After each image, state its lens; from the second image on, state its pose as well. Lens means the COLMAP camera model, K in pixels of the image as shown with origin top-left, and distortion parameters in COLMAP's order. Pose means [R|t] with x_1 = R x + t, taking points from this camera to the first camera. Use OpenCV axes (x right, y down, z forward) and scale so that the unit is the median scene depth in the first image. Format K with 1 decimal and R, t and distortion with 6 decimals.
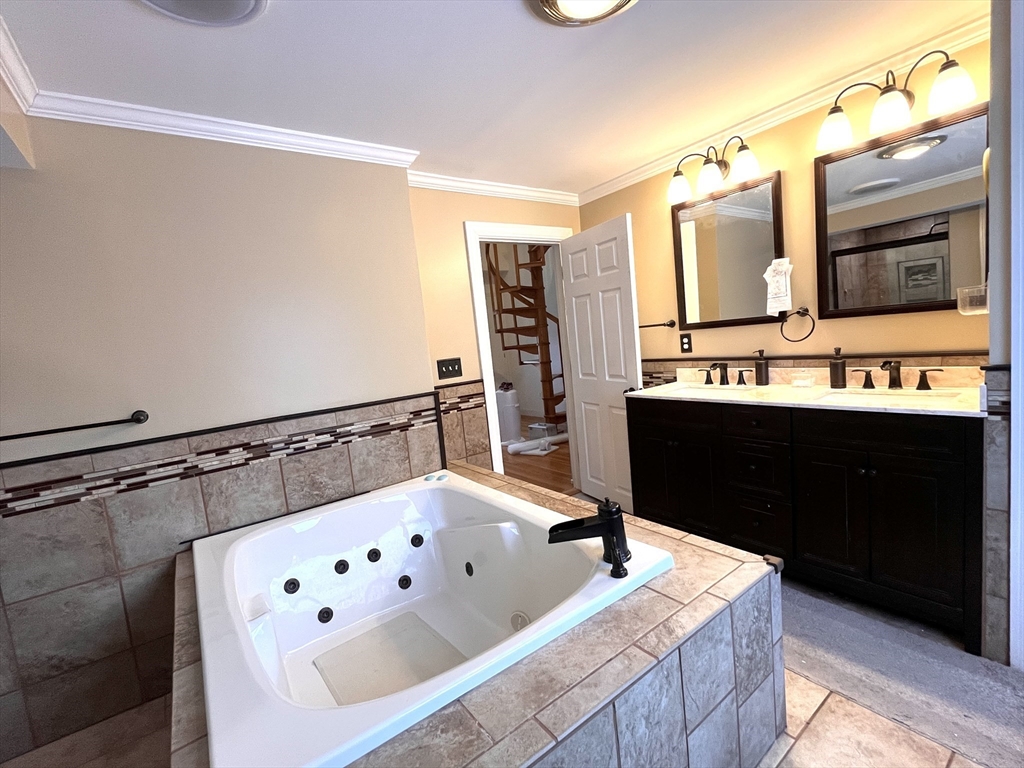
lens RADIAL K [[455.7, 0, 508.1], [0, 455.7, 378.6], [0, 0, 1]] dist [0.001704, 0.000336]
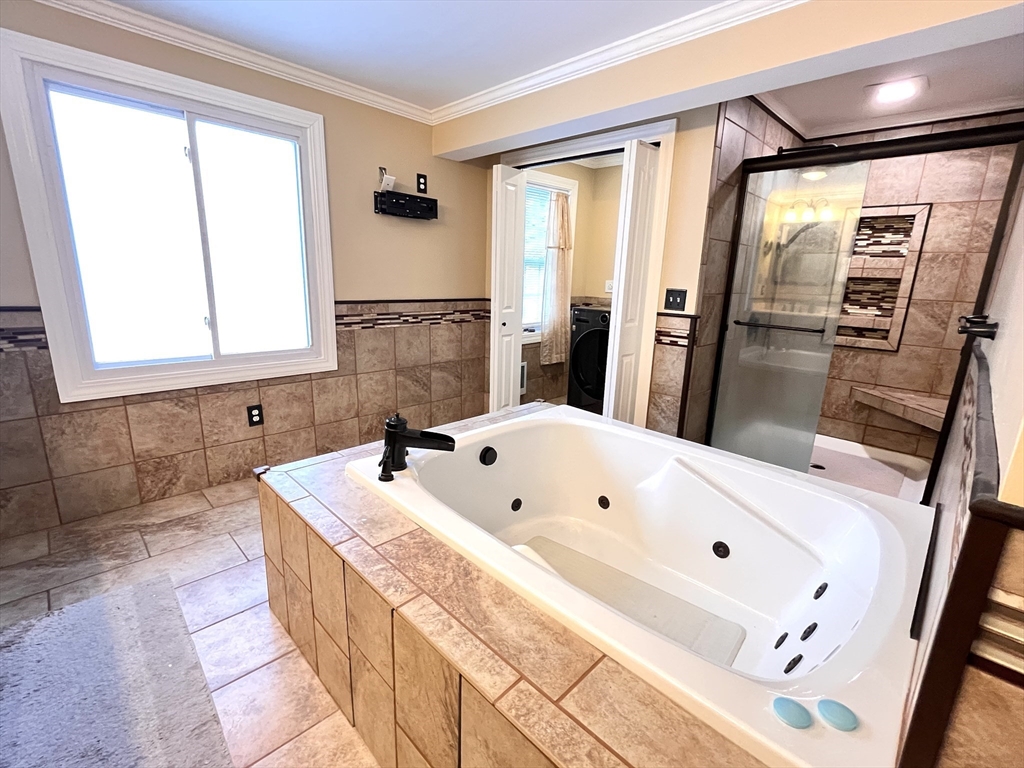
lens RADIAL K [[455.7, 0, 519.0], [0, 455.7, 385.4], [0, 0, 1]] dist [0.001704, 0.000336]
pose [[-0.985109, 0.110436, -0.131770, 0.057619], [0.058095, 0.935158, 0.349436, -0.111432], [0.161816, 0.336577, -0.927648, 1.514872]]
